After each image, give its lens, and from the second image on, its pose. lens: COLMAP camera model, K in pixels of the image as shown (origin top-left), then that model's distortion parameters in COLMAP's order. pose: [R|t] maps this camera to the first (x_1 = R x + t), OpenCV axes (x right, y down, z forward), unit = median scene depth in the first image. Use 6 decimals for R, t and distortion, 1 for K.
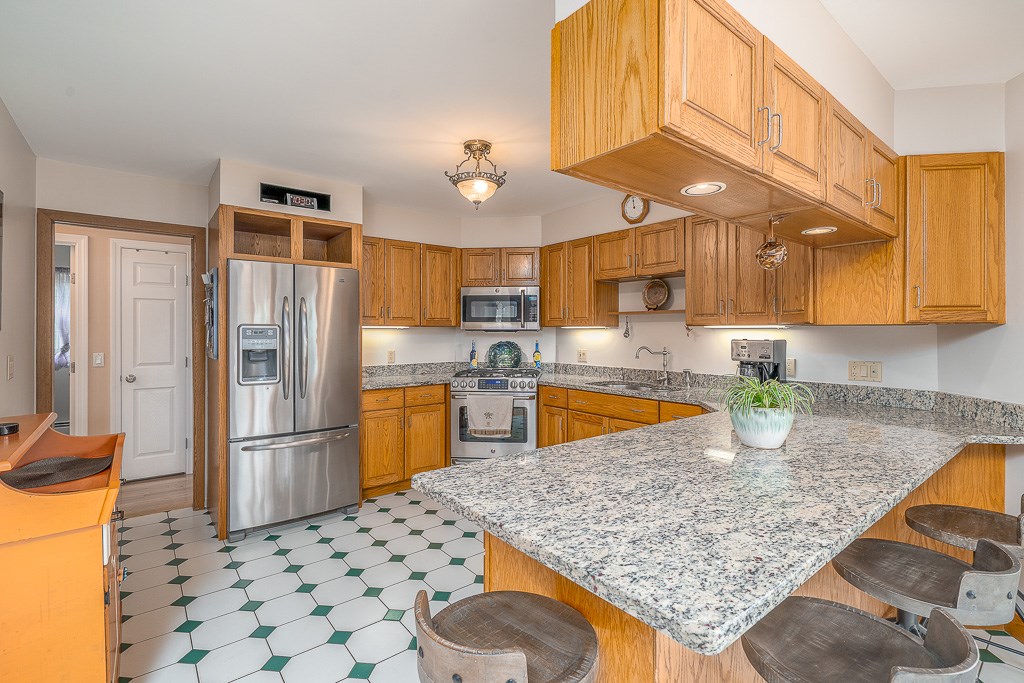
lens RADIAL K [[468.4, 0, 507.4], [0, 468.4, 331.5], [0, 0, 1]] dist [-0.003089, -0.000387]
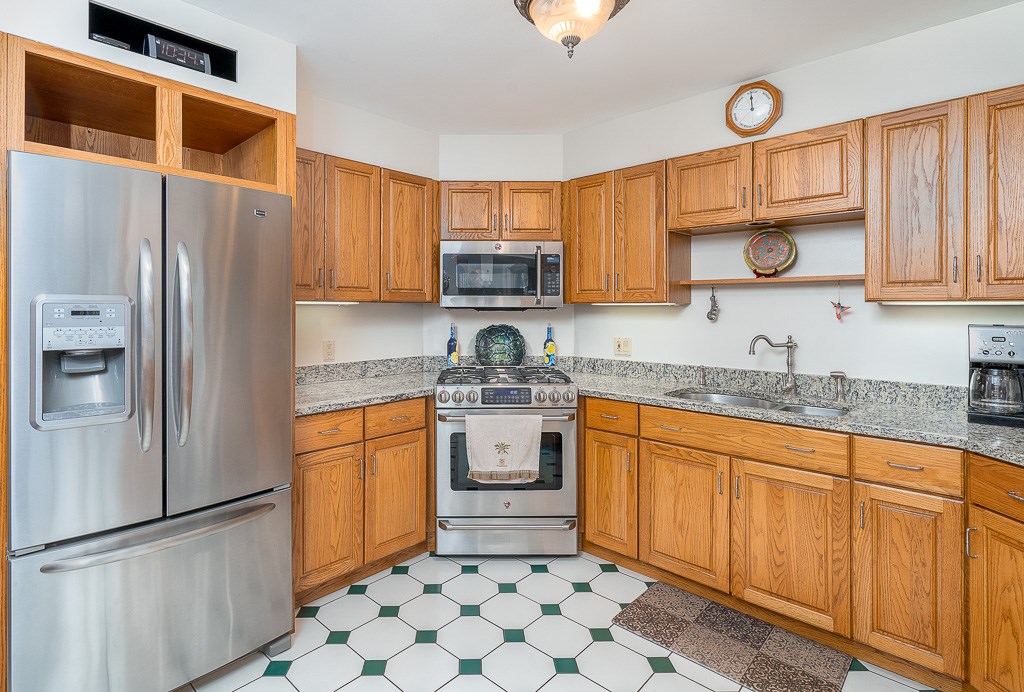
lens RADIAL K [[505.8, 0, 468.2], [0, 505.8, 310.3], [0, 0, 1]] dist [-0.002046, 0.000144]
pose [[0.992972, 0.001068, 0.118341, -0.162863], [-0.001302, 0.999997, 0.001902, -0.001405], [-0.118339, -0.002043, 0.992971, 0.353311]]
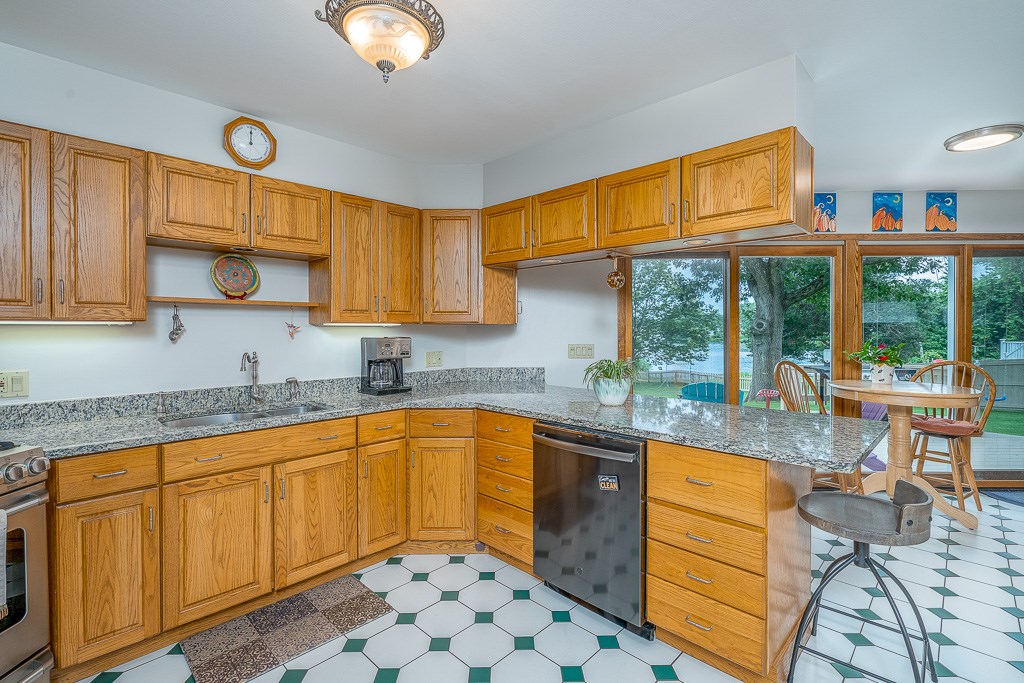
lens RADIAL K [[472.3, 0, 512.6], [0, 472.3, 334.0], [0, 0, 1]] dist [0.002016, 0.000069]
pose [[-0.126391, -0.013492, 0.991889, -0.406312], [0.003269, 0.999896, 0.014018, -0.002855], [-0.991975, 0.005015, -0.126334, 0.658771]]
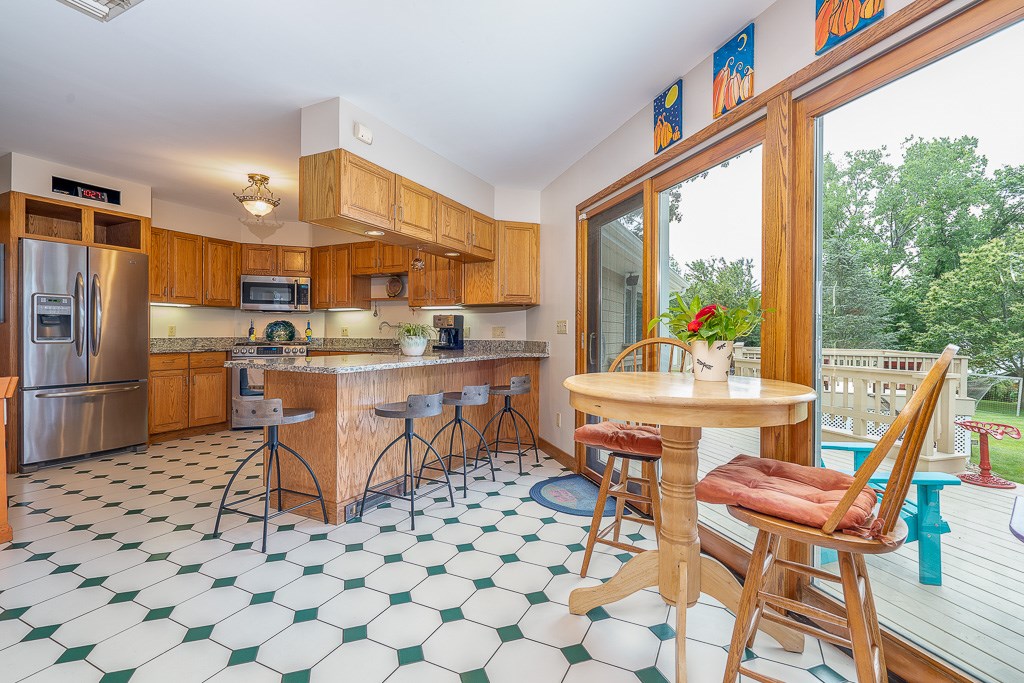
lens RADIAL K [[472.3, 0, 512.6], [0, 472.3, 334.0], [0, 0, 1]] dist [0.002016, 0.000069]
pose [[0.903453, 0.004651, 0.428662, 0.015849], [-0.005563, 0.999984, 0.000873, 0.063027], [-0.428651, -0.003173, 0.903465, -0.482005]]
